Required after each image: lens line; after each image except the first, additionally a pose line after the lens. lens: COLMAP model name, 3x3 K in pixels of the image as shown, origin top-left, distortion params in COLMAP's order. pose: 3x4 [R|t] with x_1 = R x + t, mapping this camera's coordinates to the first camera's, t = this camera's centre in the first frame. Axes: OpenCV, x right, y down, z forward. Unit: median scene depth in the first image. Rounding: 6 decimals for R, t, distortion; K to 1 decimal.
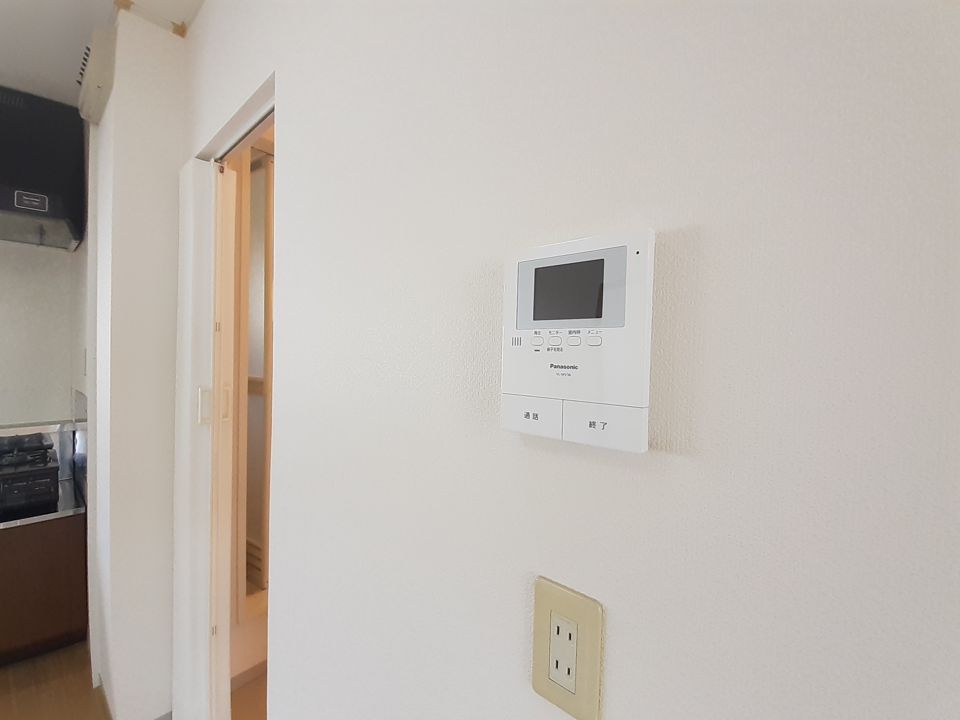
lens RADIAL K [[396.2, 0, 486.2], [0, 396.2, 363.8], [0, 0, 1]] dist [-0.015155, -0.000212]
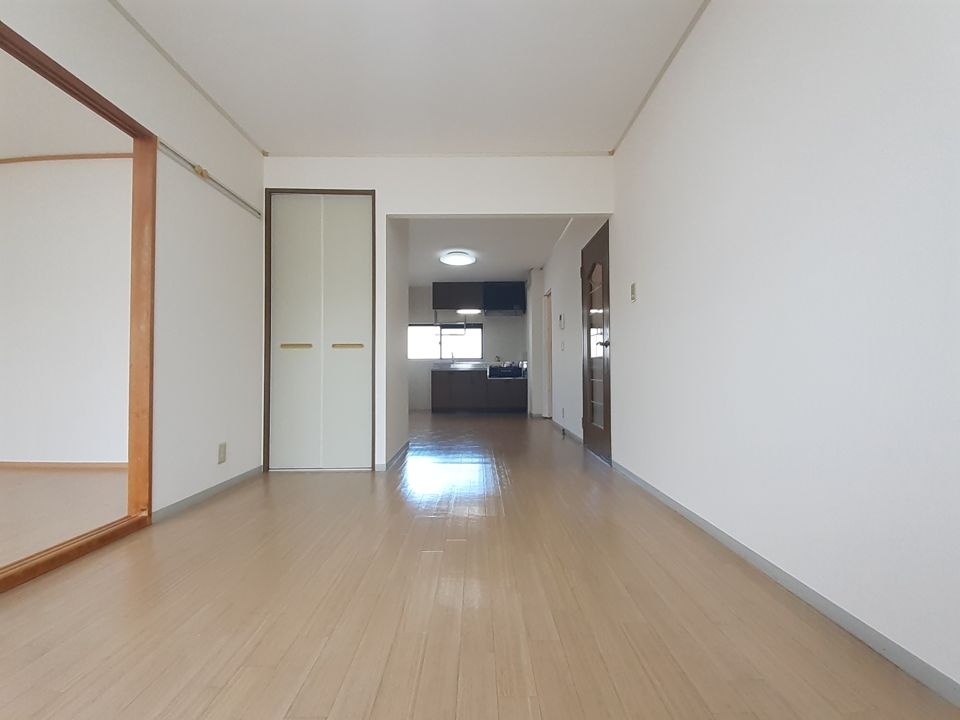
lens RADIAL K [[396.2, 0, 486.2], [0, 396.2, 363.8], [0, 0, 1]] dist [-0.015155, -0.000212]
pose [[0.645066, -0.048913, -0.762560, 2.322621], [0.001268, 0.998016, -0.062943, 0.586790], [0.764126, 0.039635, 0.643849, -2.495096]]
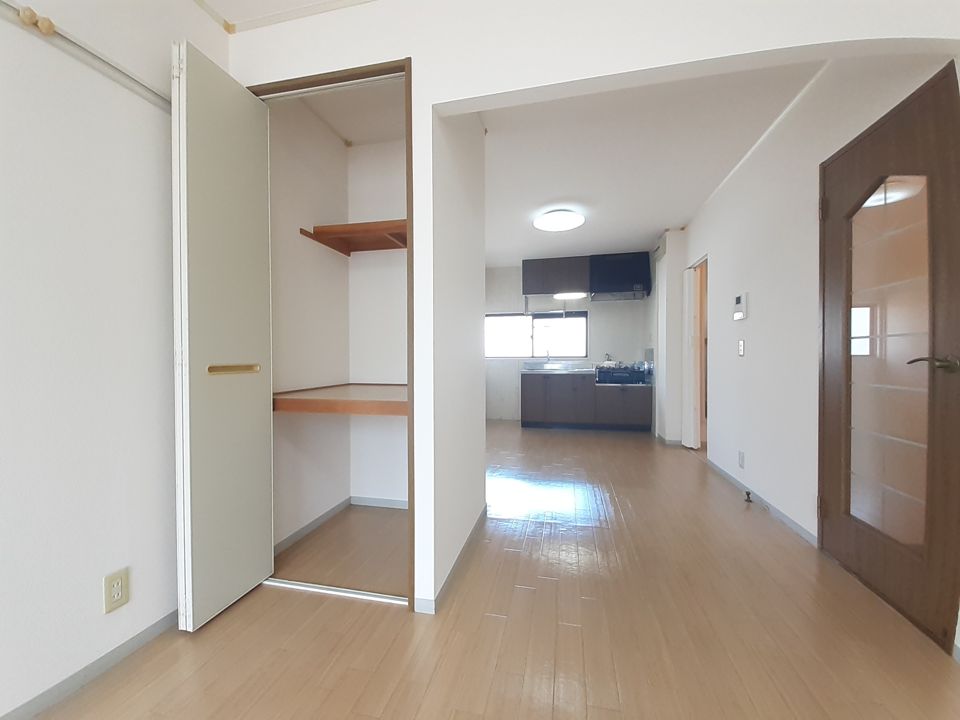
lens RADIAL K [[380.6, 0, 479.0], [0, 380.6, 361.3], [0, 0, 1]] dist [0.028231, -0.020060]
pose [[0.440672, -0.018381, -0.897480, 1.261764], [-0.010806, 0.999609, -0.025778, 0.337525], [0.897603, 0.021057, 0.440301, -1.835507]]
